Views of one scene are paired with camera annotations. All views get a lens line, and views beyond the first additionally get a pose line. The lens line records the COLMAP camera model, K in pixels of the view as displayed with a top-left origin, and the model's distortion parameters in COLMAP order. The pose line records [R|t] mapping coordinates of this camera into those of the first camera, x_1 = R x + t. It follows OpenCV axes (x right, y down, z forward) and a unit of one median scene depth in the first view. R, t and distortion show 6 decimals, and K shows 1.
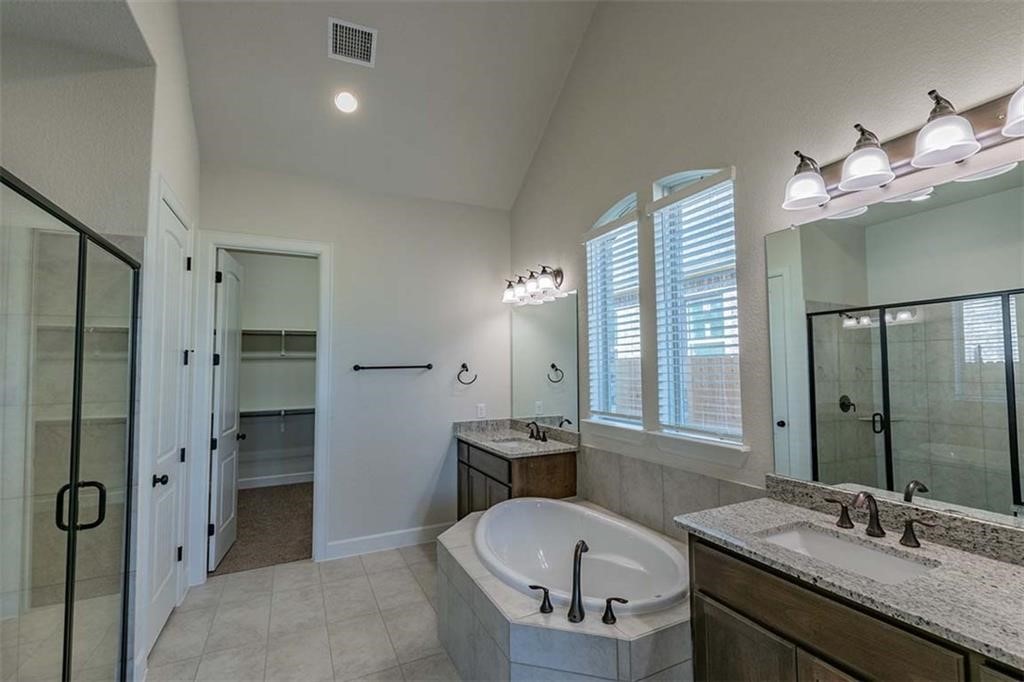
lens RADIAL K [[445.3, 0, 512.0], [0, 445.3, 341.0], [0, 0, 1]] dist [0.000990, -0.001128]
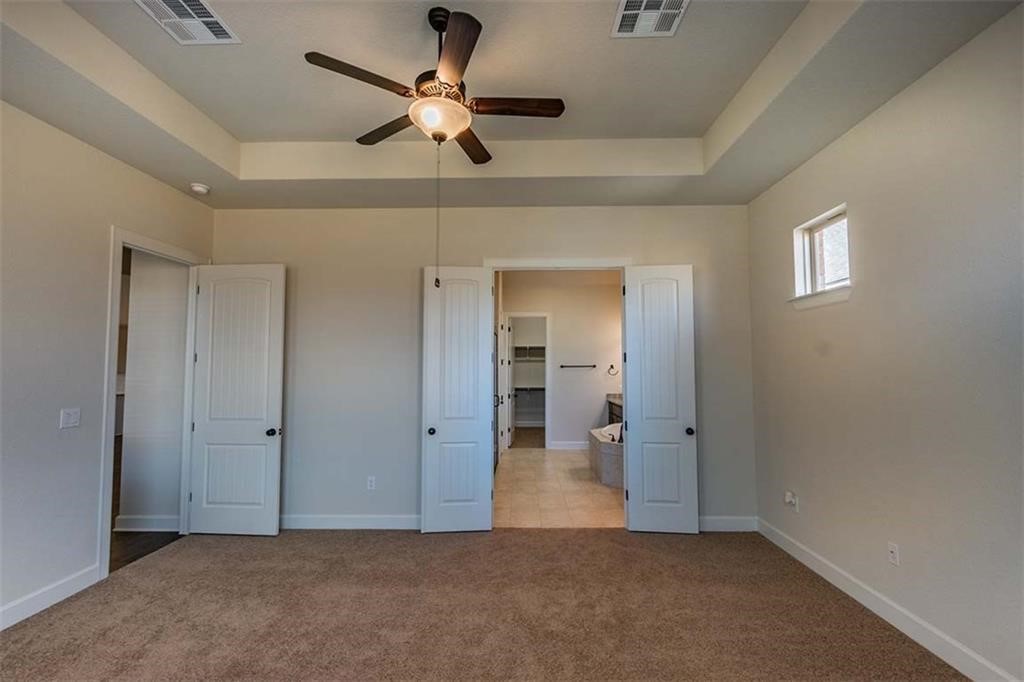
lens RADIAL K [[445.3, 0, 512.0], [0, 445.3, 341.0], [0, 0, 1]] dist [0.000990, -0.001128]
pose [[0.882886, -0.015457, -0.469333, 0.448391], [0.015068, 0.999876, -0.004585, -0.057423], [0.469346, -0.003024, 0.883009, -1.017924]]
